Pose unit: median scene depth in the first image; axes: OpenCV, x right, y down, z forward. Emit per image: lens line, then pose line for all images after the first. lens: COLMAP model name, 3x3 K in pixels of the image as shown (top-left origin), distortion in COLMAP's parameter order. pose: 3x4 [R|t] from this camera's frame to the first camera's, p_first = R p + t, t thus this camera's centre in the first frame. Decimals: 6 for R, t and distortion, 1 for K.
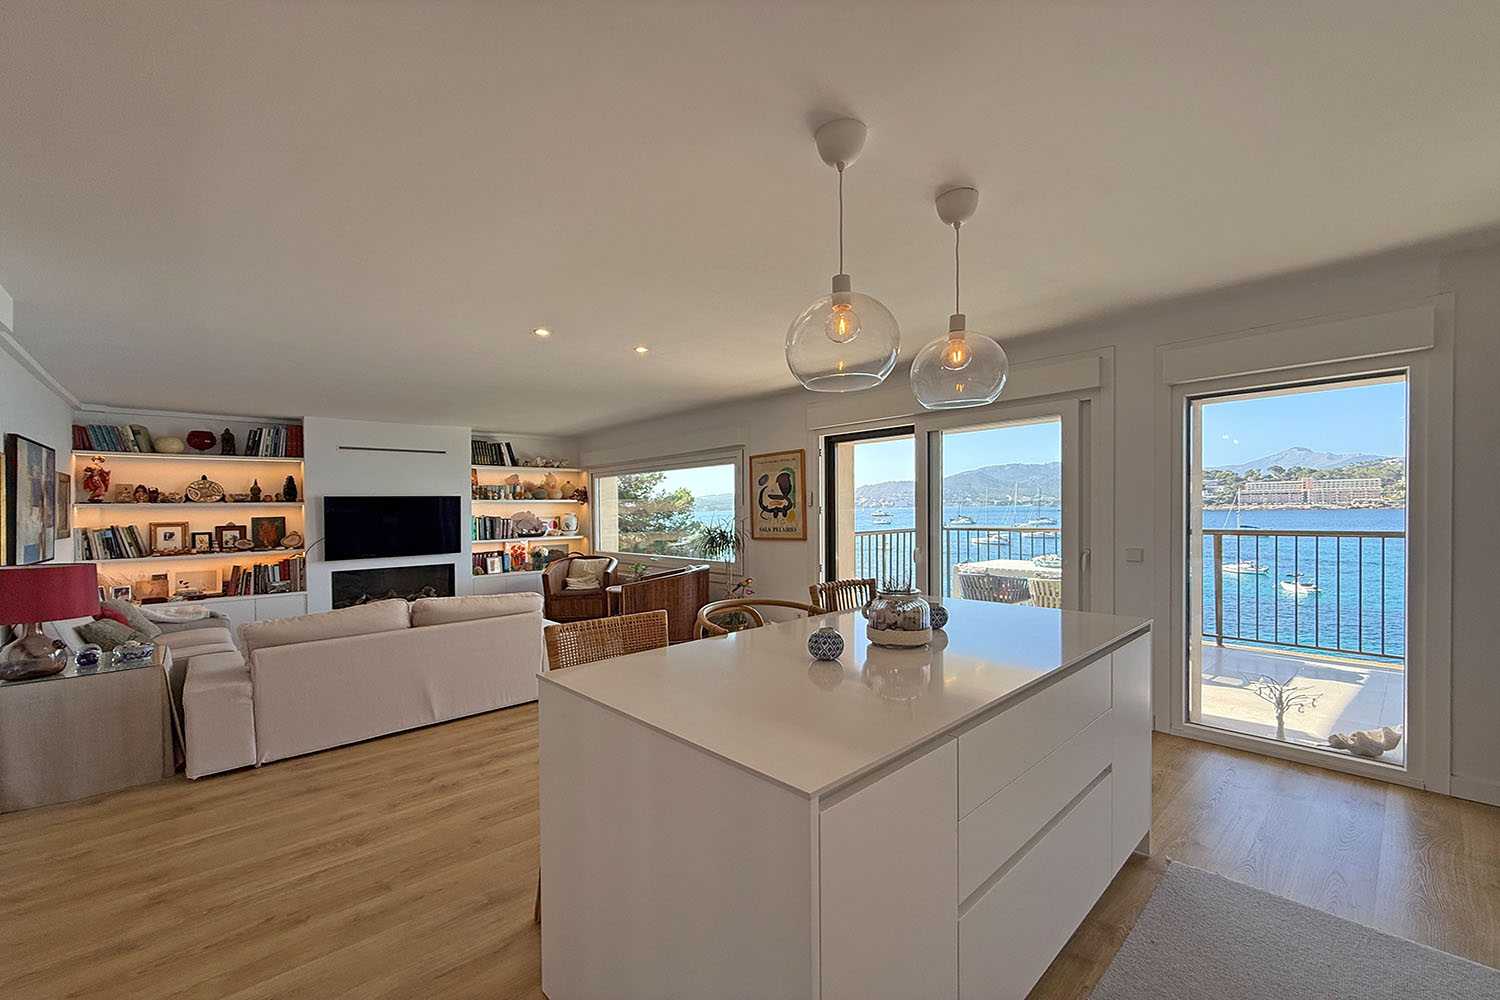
lens RADIAL K [[595.0, 0, 755.5], [0, 595.0, 513.8], [0, 0, 1]] dist [-0.000020, -0.000059]
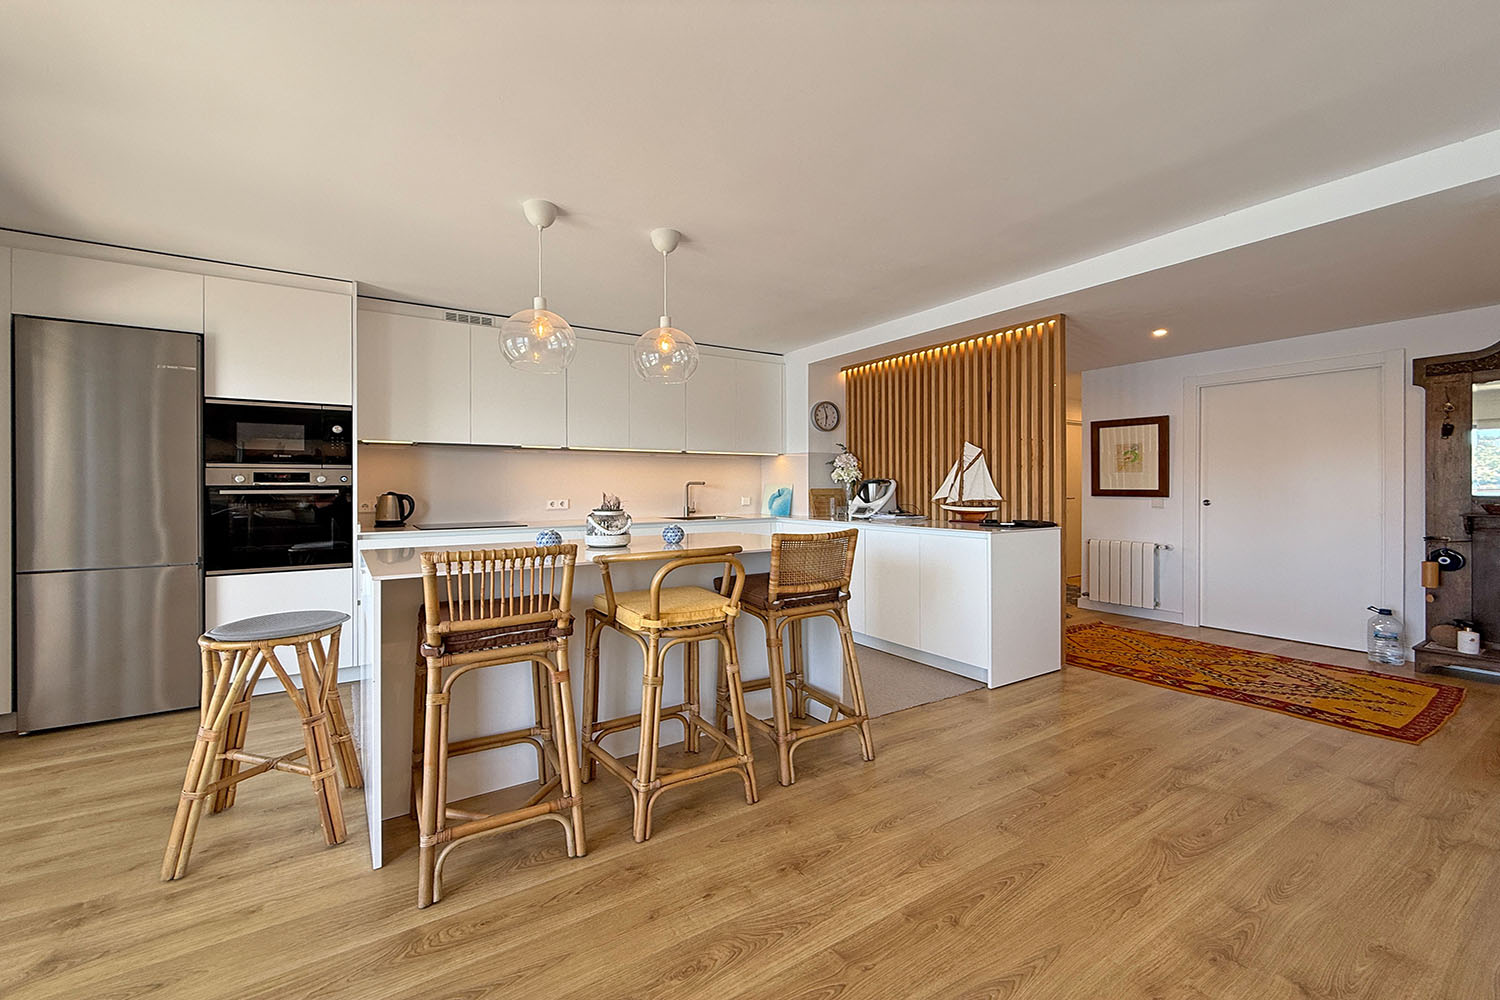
lens RADIAL K [[590.1, 0, 727.9], [0, 590.1, 485.5], [0, 0, 1]] dist [0.000341, -0.000003]
pose [[-0.981400, 0.019588, 0.190974, -0.111849], [0.020700, 0.999778, 0.003830, 0.027198], [-0.190857, 0.007711, -0.981588, 0.816223]]
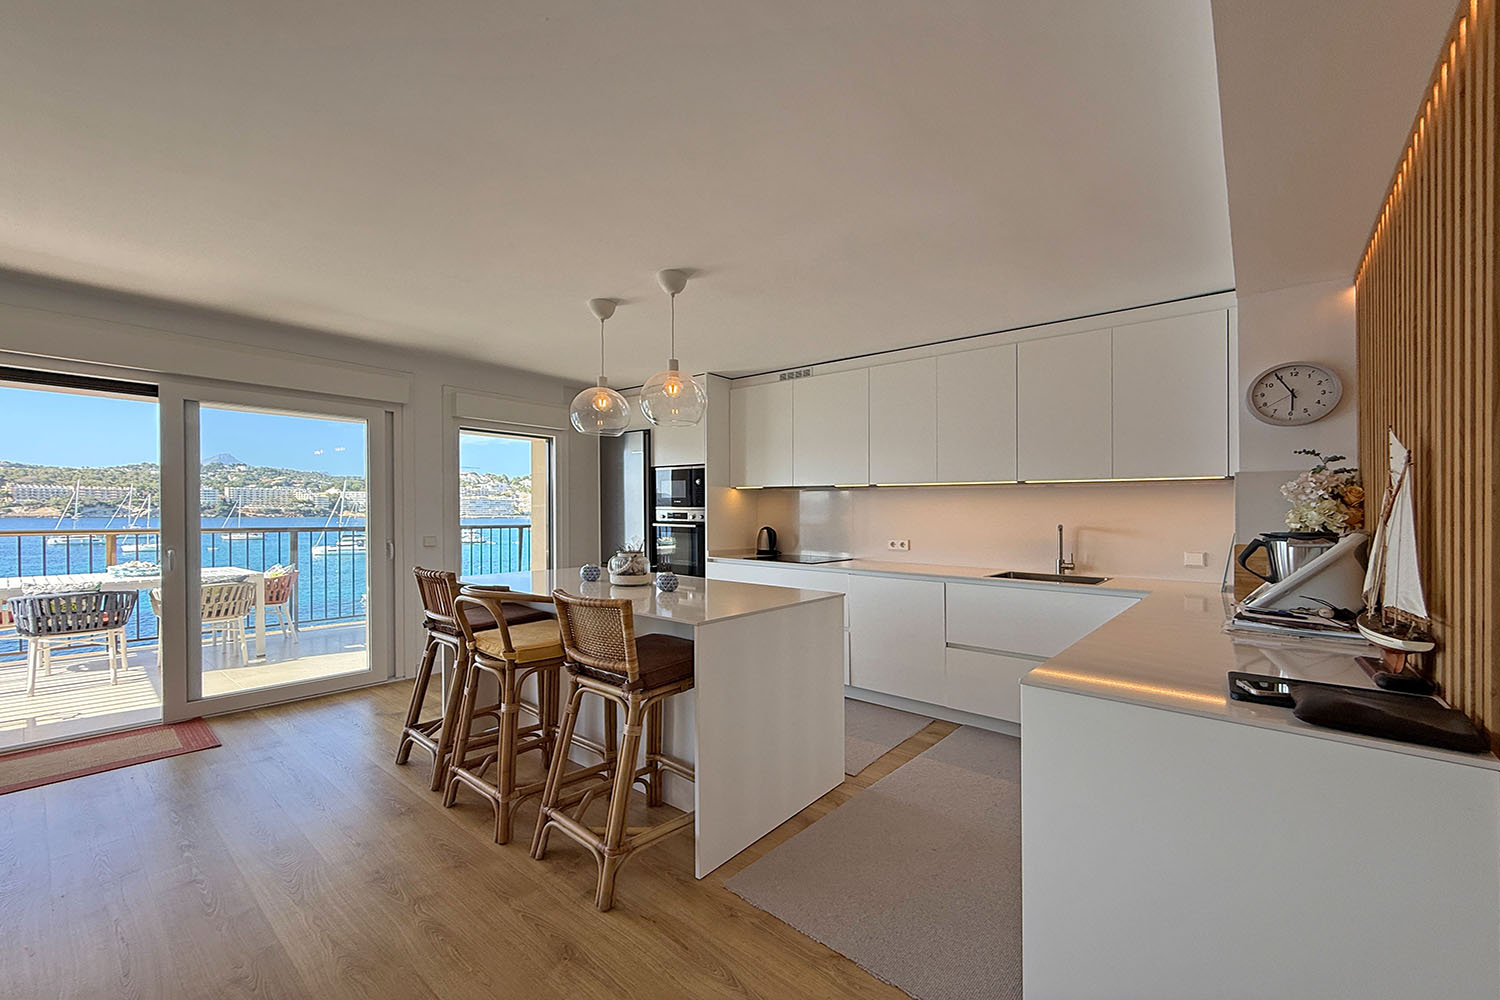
lens RADIAL K [[595.0, 0, 755.5], [0, 595.0, 513.8], [0, 0, 1]] dist [-0.000020, -0.000059]
pose [[-0.149231, 0.008939, 0.988762, -0.486098], [0.002897, 0.999959, -0.008603, 0.016671], [-0.988798, 0.001580, -0.149251, 0.312603]]
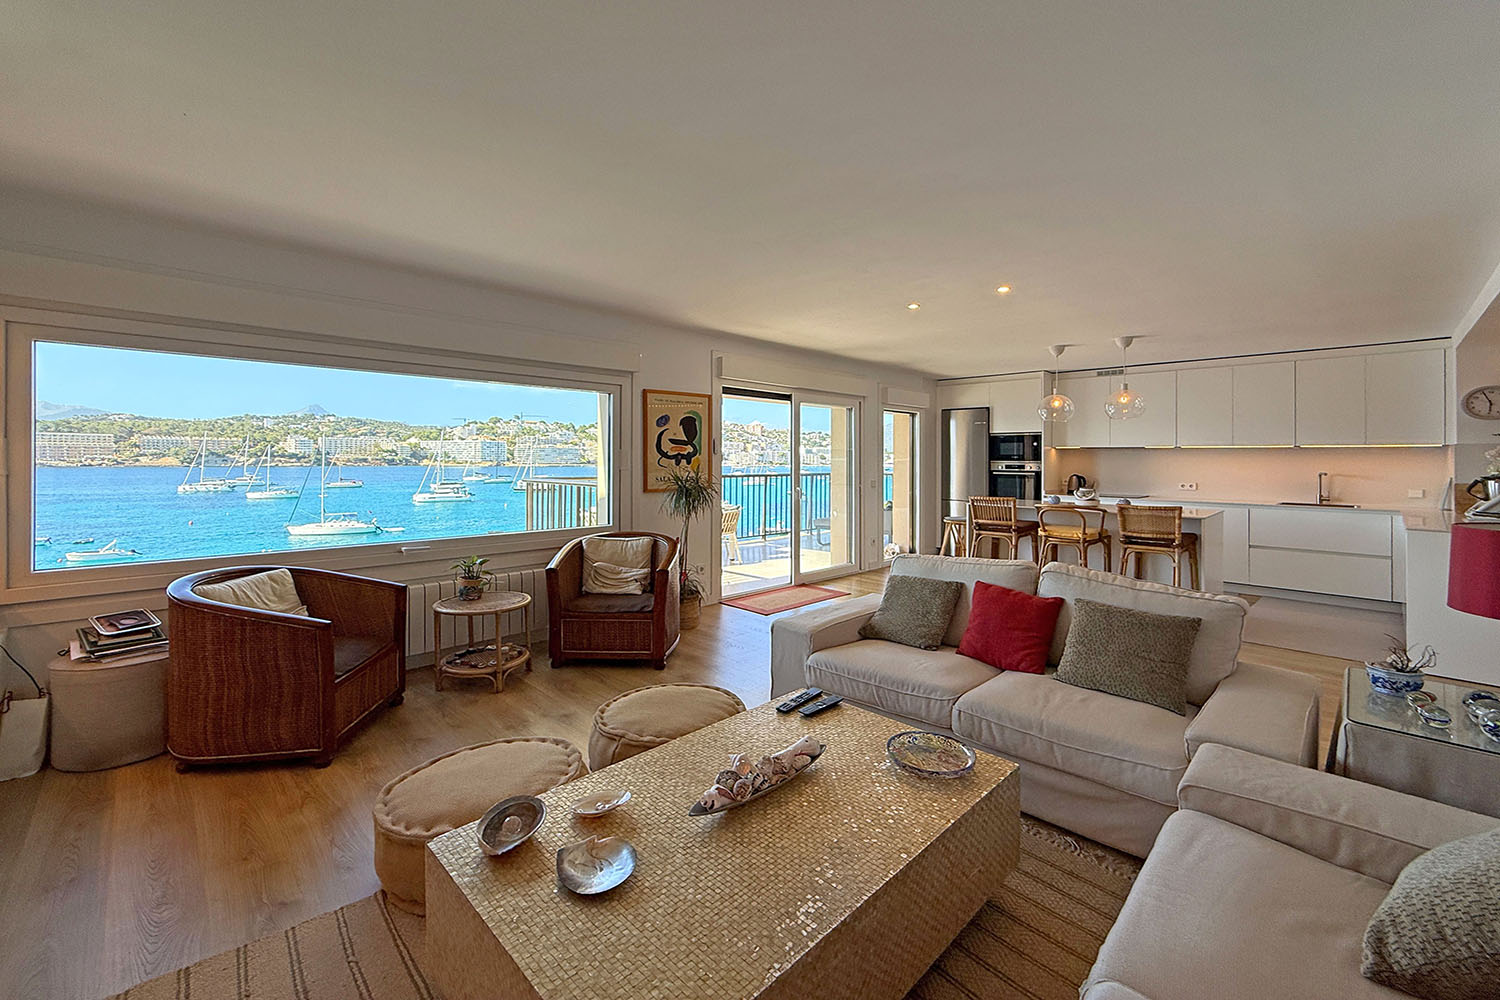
lens RADIAL K [[602.8, 0, 790.3], [0, 602.8, 461.0], [0, 0, 1]] dist [0.000149, 0.000245]
pose [[-0.079230, 0.010954, 0.996796, -0.893842], [0.003880, 0.999935, -0.010680, 0.010660], [-0.996849, 0.003021, -0.079267, 0.928028]]
